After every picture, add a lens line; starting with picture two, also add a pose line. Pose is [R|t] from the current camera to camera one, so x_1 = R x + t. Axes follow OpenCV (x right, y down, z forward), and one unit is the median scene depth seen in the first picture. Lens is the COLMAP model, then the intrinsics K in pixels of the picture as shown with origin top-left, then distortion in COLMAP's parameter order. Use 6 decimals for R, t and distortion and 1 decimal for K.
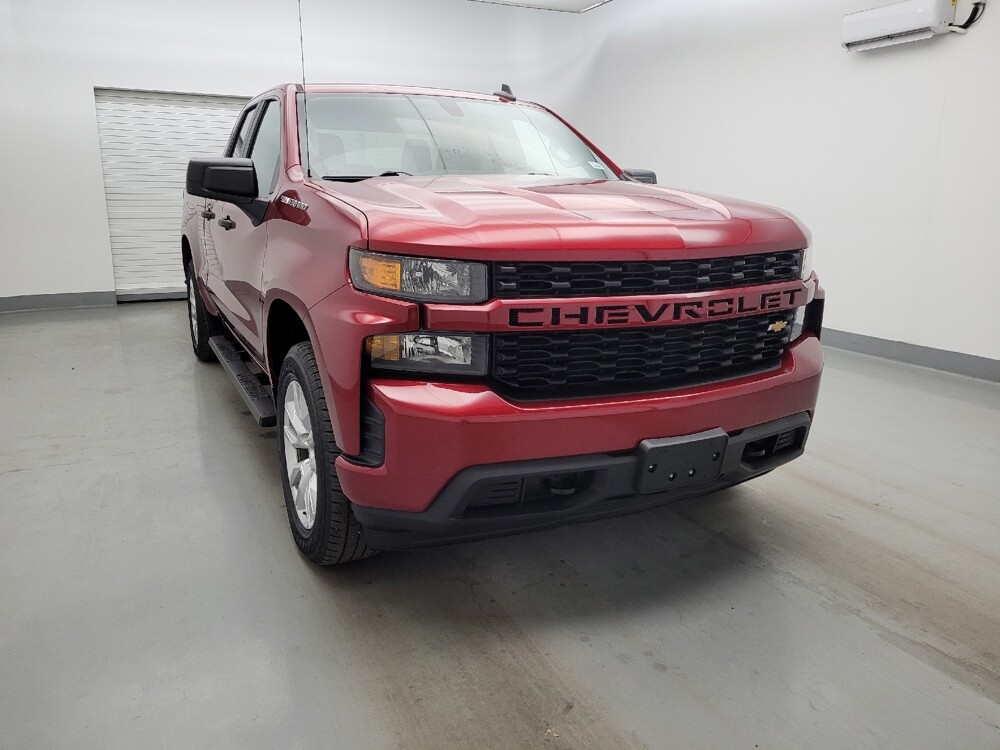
lens RADIAL K [[753.3, 0, 493.9], [0, 753.3, 368.8], [0, 0, 1]] dist [0.070140, -0.050400]
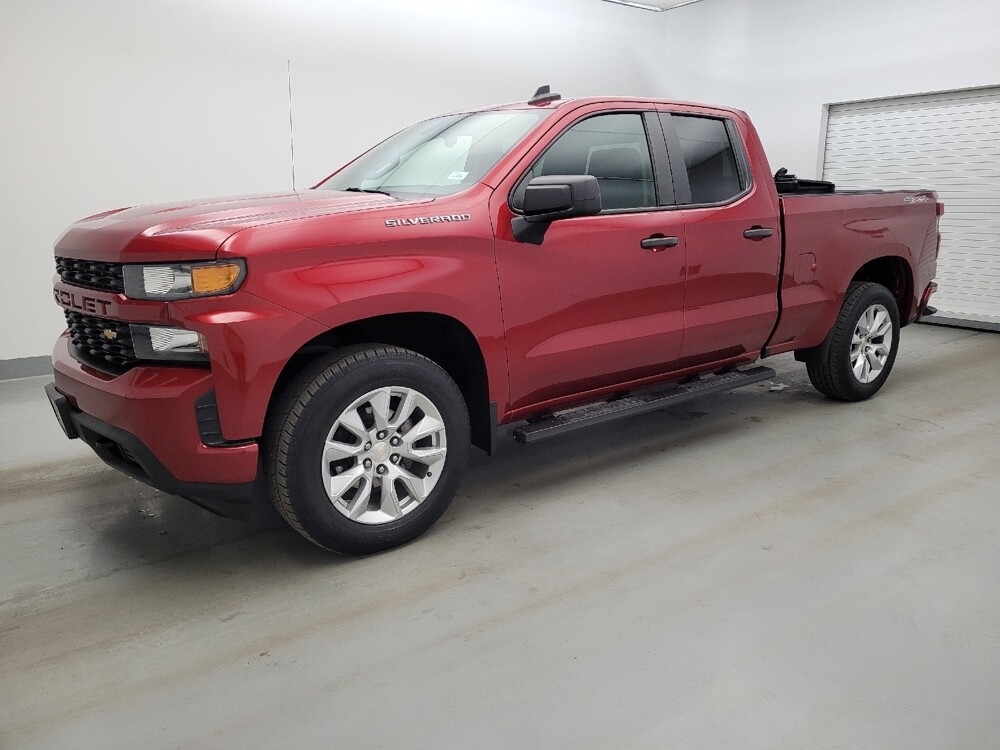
lens RADIAL K [[752.5, 0, 495.0], [0, 752.5, 375.5], [0, 0, 1]] dist [0.068736, -0.052415]
pose [[0.192494, 0.216692, -0.957074, 1.597052], [-0.223185, 0.959421, 0.172334, -0.321296], [0.955581, 0.180432, 0.233045, 1.365596]]
